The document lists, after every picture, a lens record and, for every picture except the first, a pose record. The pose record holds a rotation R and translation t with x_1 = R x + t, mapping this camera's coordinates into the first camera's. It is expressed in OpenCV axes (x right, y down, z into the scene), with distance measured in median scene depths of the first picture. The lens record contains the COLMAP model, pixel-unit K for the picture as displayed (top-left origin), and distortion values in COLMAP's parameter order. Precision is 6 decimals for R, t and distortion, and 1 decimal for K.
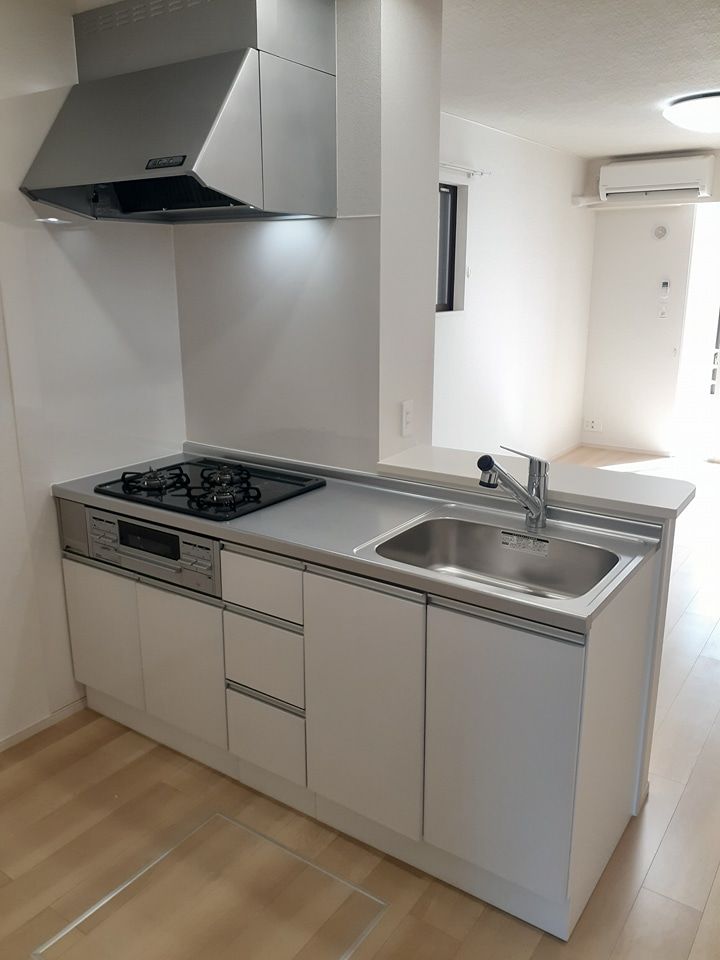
lens RADIAL K [[779.1, 0, 358.2], [0, 779.1, 481.2], [0, 0, 1]] dist [0.011513, 0.005942]
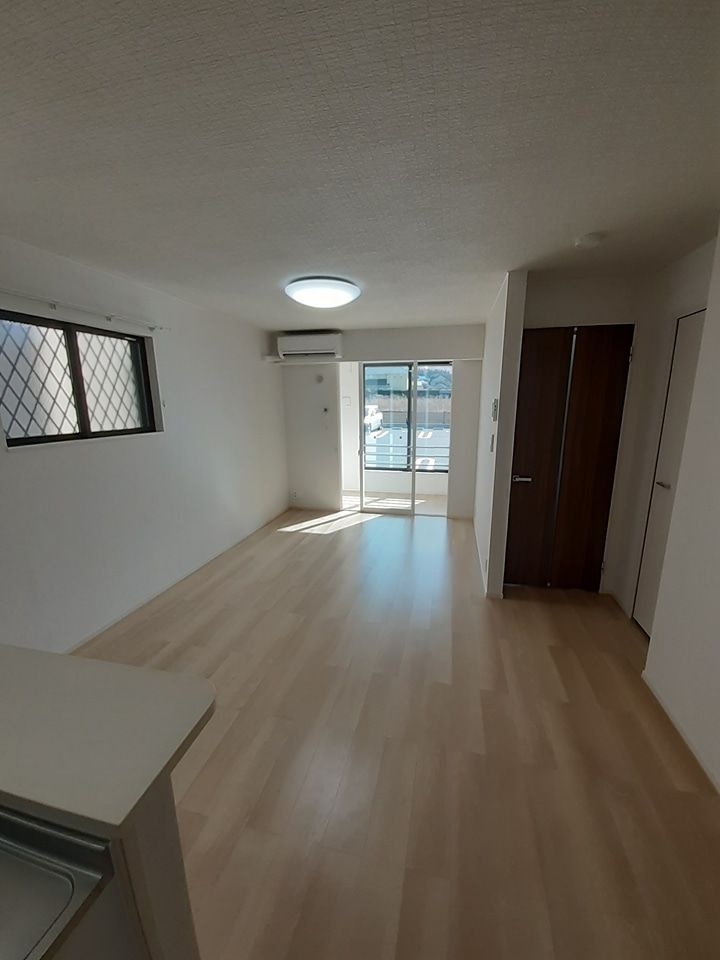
lens RADIAL K [[395.9, 0, 356.4], [0, 395.9, 495.4], [0, 0, 1]] dist [-0.000096, -0.000270]
pose [[0.932187, -0.090931, 0.350370, 0.194383], [0.102812, 0.994581, -0.015416, -0.068508], [-0.347069, 0.050393, 0.936485, 0.266614]]
